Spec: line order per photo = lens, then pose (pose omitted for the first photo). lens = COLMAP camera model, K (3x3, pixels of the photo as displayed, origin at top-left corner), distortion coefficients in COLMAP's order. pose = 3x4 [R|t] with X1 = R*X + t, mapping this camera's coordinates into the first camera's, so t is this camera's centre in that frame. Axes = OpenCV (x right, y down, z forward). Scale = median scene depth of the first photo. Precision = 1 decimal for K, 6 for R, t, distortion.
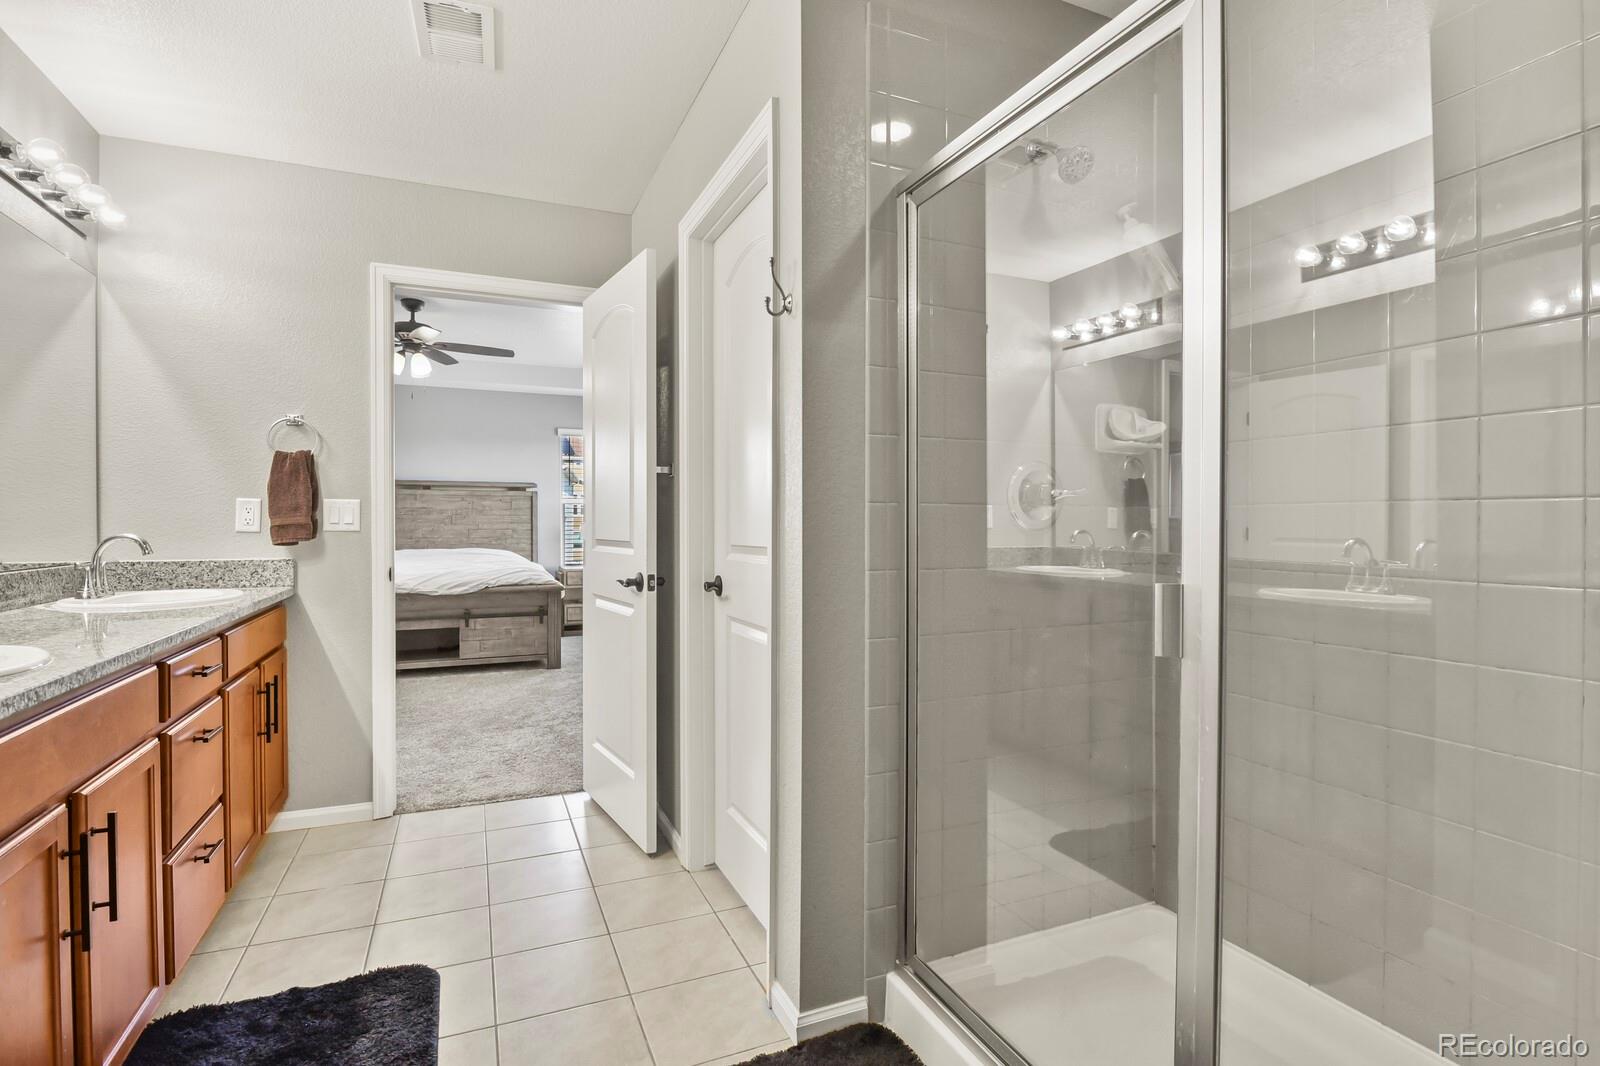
lens RADIAL K [[780.6, 0, 799.8], [0, 780.6, 531.0], [0, 0, 1]] dist [-0.013361, -0.000048]
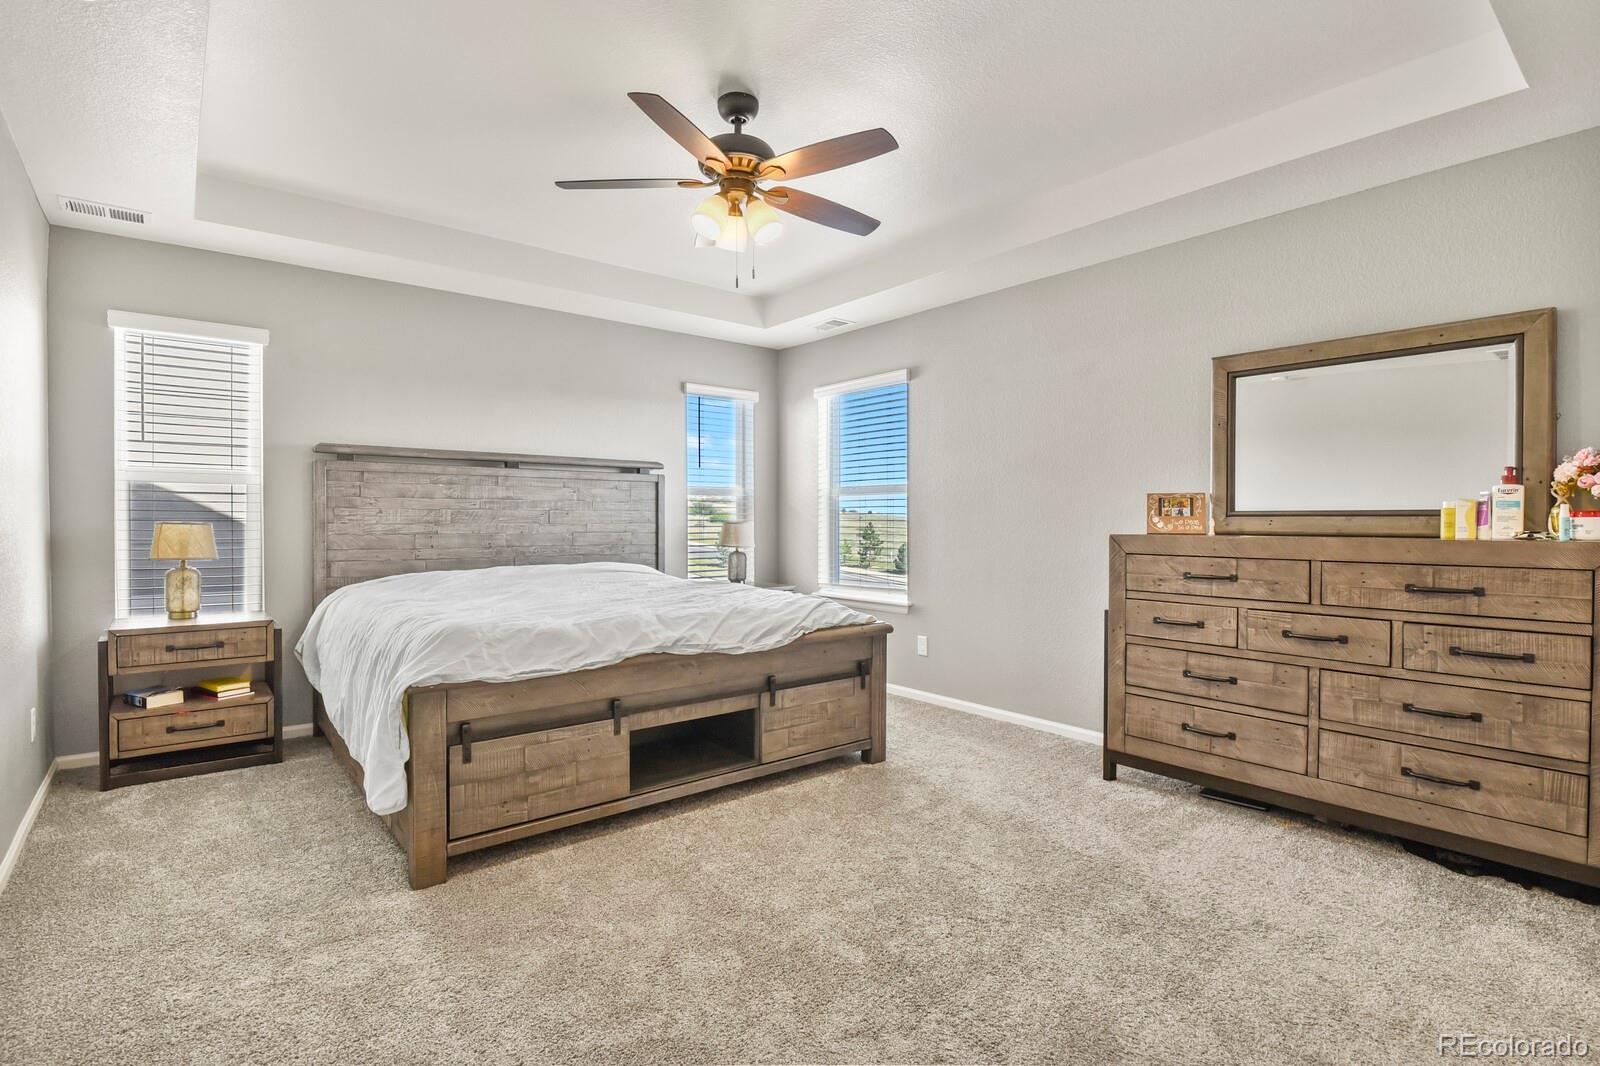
lens RADIAL K [[780.6, 0, 800.1], [0, 780.6, 528.8], [0, 0, 1]] dist [-0.013361, -0.000048]
pose [[0.963781, -0.003526, 0.266673, -0.537126], [0.004287, 0.999988, -0.002274, -0.003381], [-0.266662, 0.003335, 0.963784, 0.432773]]
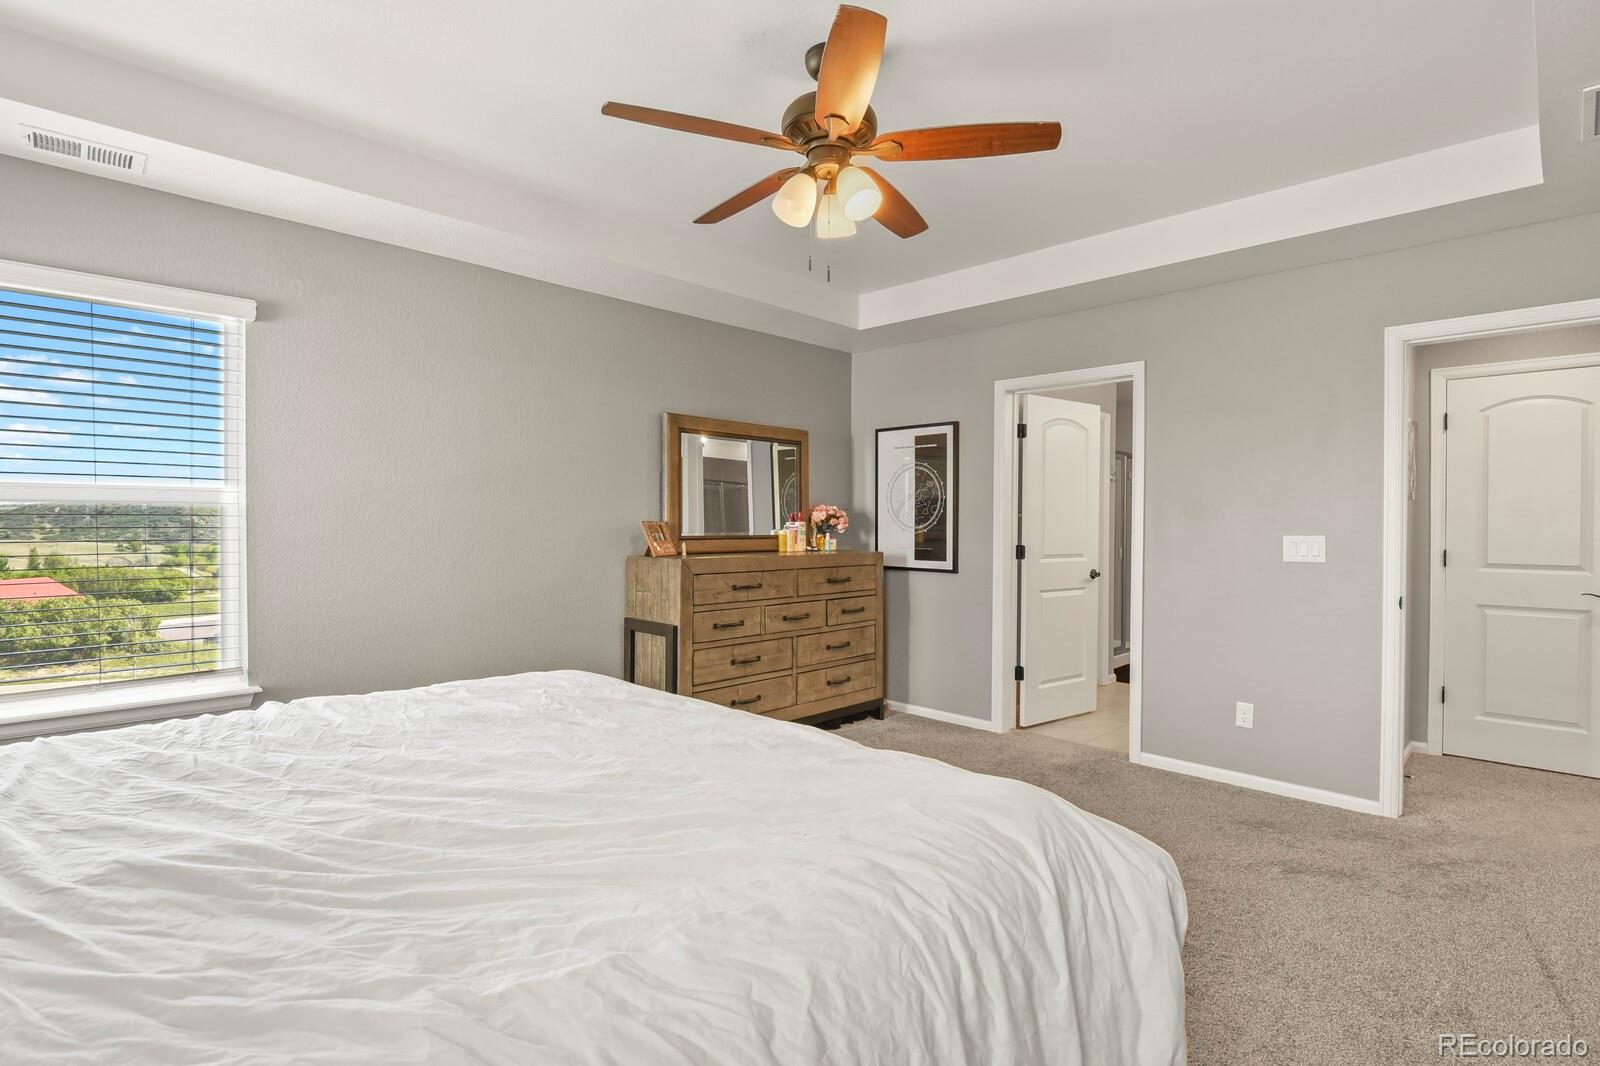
lens RADIAL K [[780.6, 0, 798.7], [0, 780.6, 531.9], [0, 0, 1]] dist [-0.013361, -0.000048]
pose [[-0.371117, -0.020756, 0.928354, -0.719506], [0.003720, 0.999709, 0.023839, -0.026381], [-0.928579, 0.012301, -0.370932, 0.866595]]
